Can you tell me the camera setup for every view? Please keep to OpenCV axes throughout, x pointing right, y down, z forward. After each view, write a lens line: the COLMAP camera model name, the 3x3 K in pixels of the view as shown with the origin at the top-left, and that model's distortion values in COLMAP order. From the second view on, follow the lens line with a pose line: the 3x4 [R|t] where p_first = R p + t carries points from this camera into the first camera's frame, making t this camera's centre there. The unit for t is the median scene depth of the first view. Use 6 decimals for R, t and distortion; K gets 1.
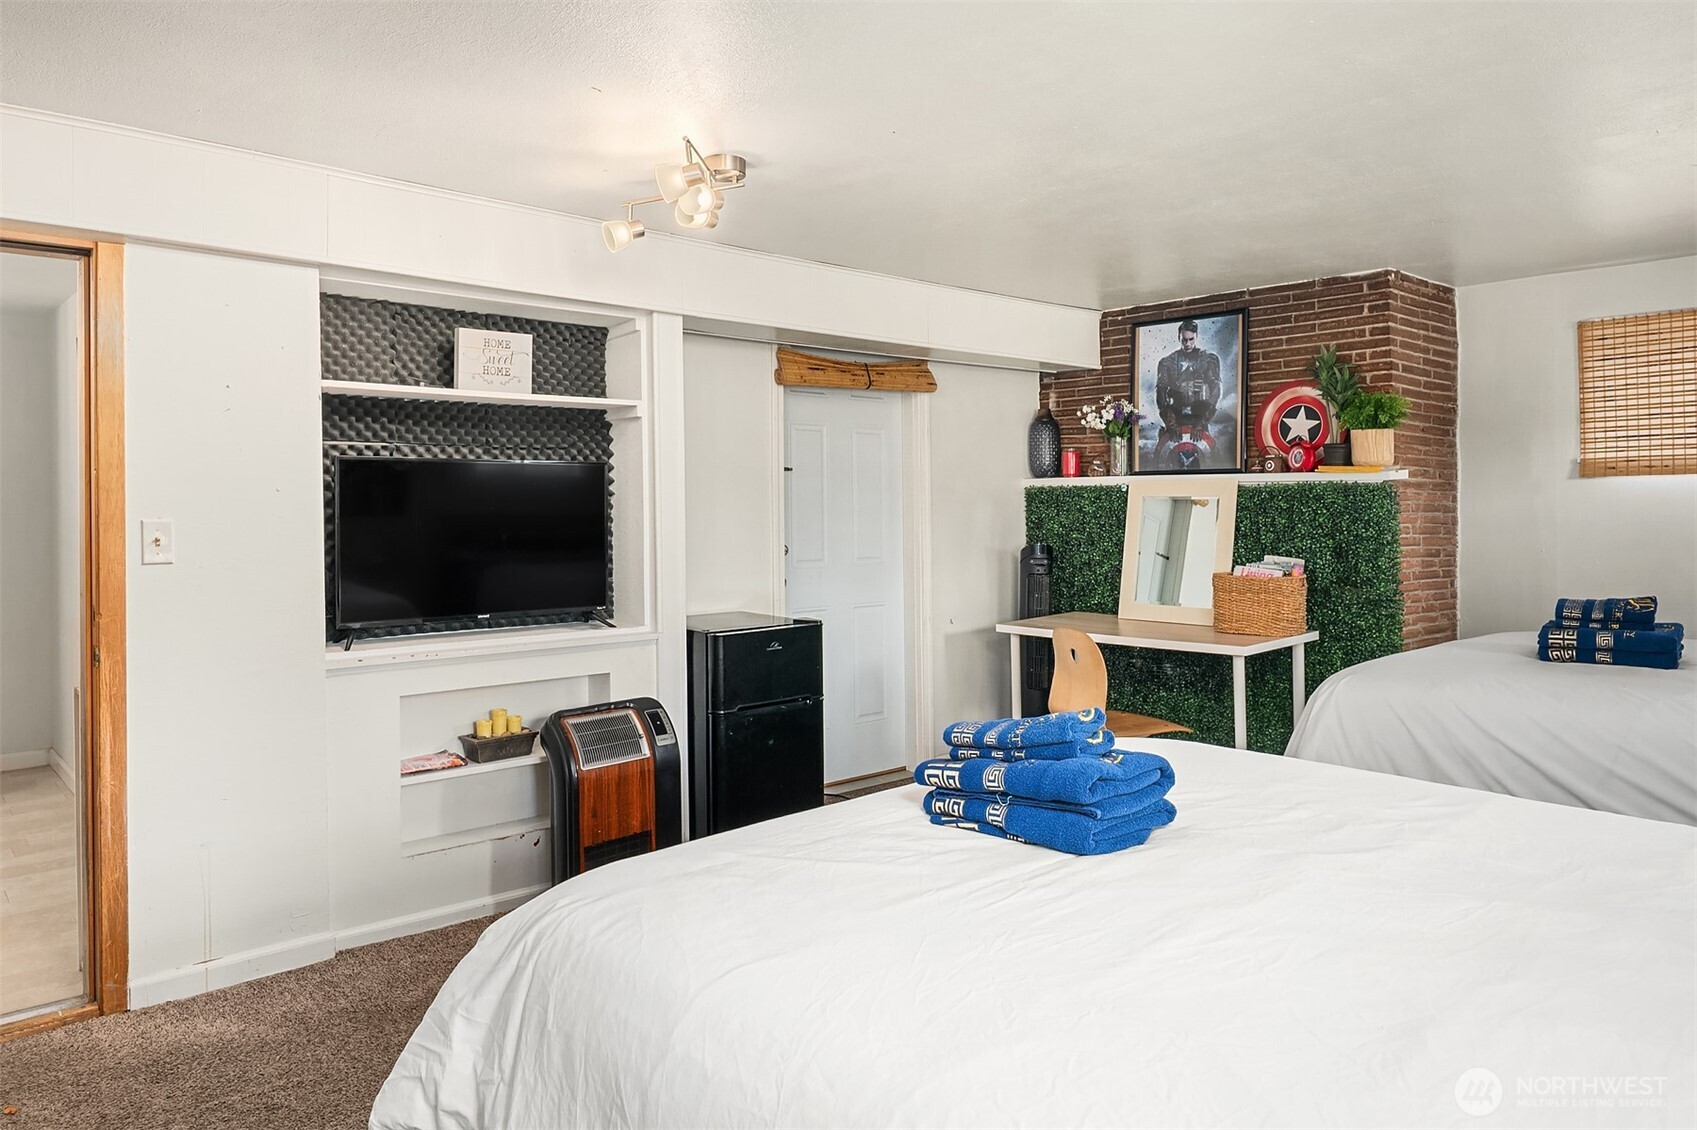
lens RADIAL K [[1139.0, 0, 846.0], [0, 1139.0, 506.5], [0, 0, 1]] dist [-0.016312, 0.001395]
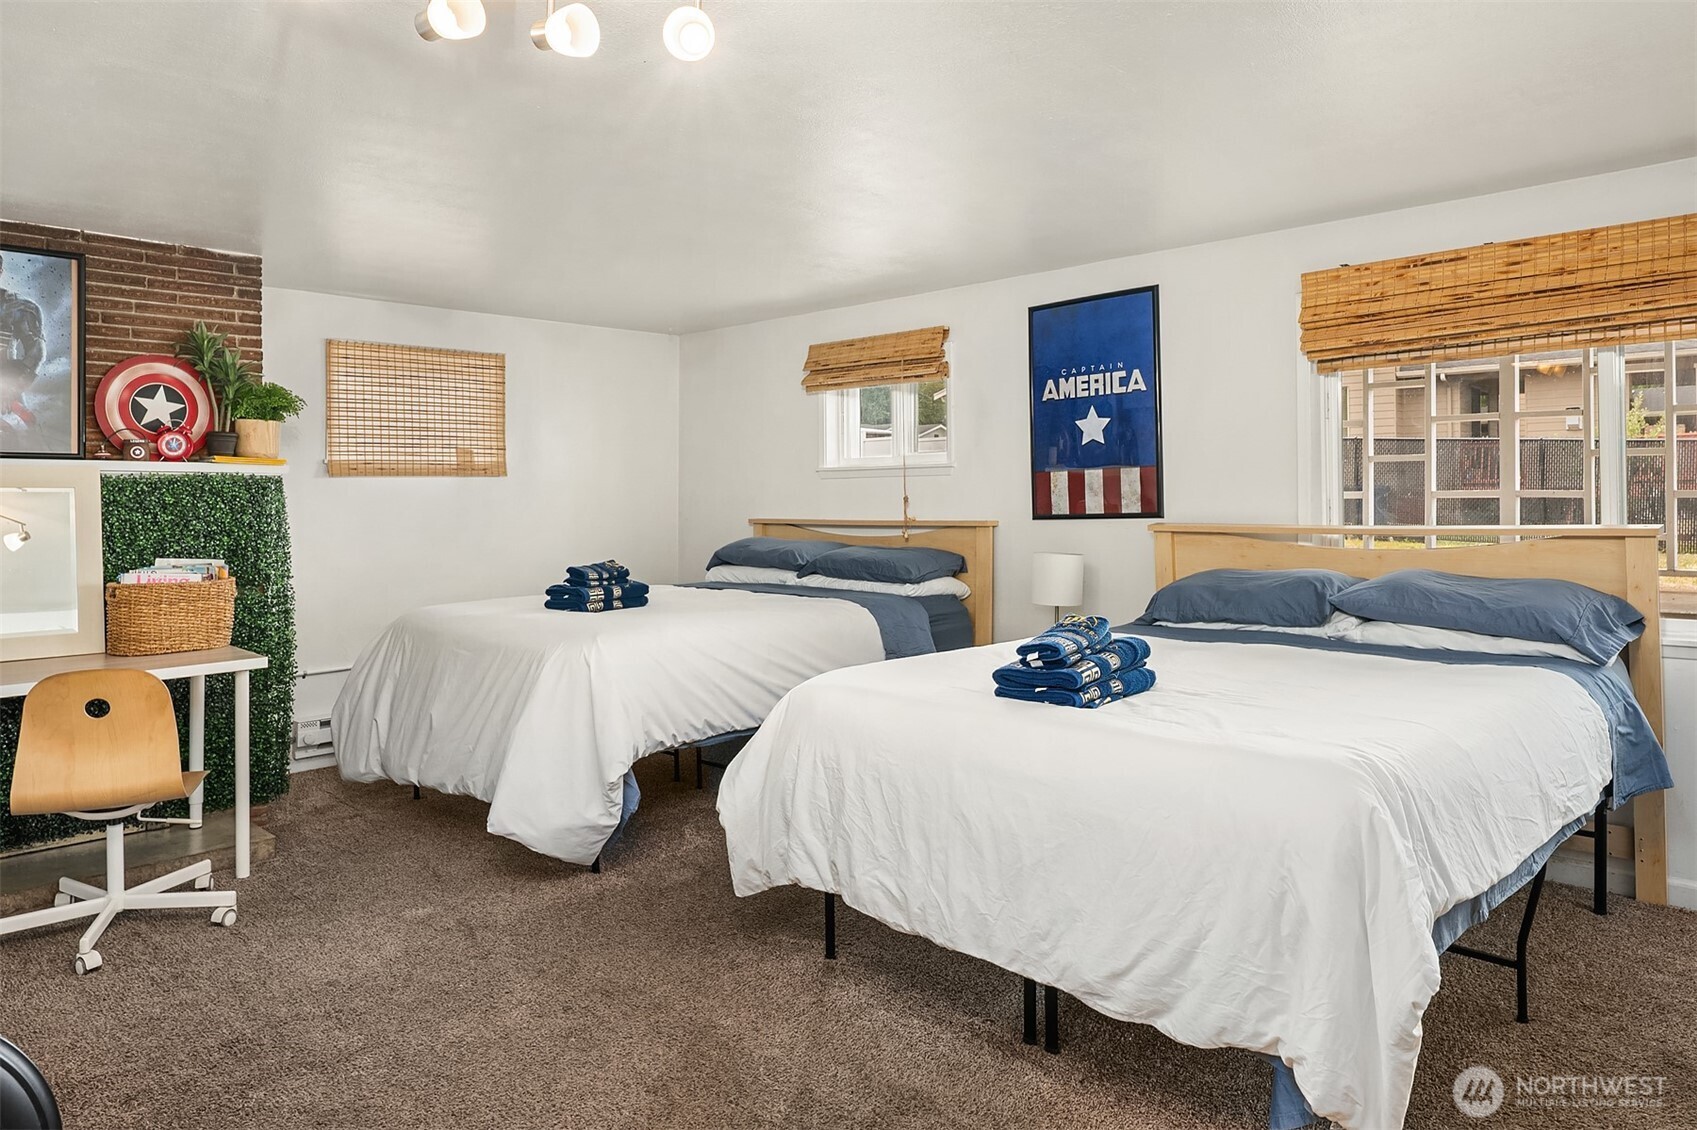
lens RADIAL K [[1139.0, 0, 846.0], [0, 1139.0, 506.5], [0, 0, 1]] dist [-0.016312, 0.001395]
pose [[-0.077008, 0.000931, 0.997030, -0.506266], [0.011478, 0.999934, -0.000047, 0.010126], [-0.996964, 0.011441, -0.077013, 0.550166]]
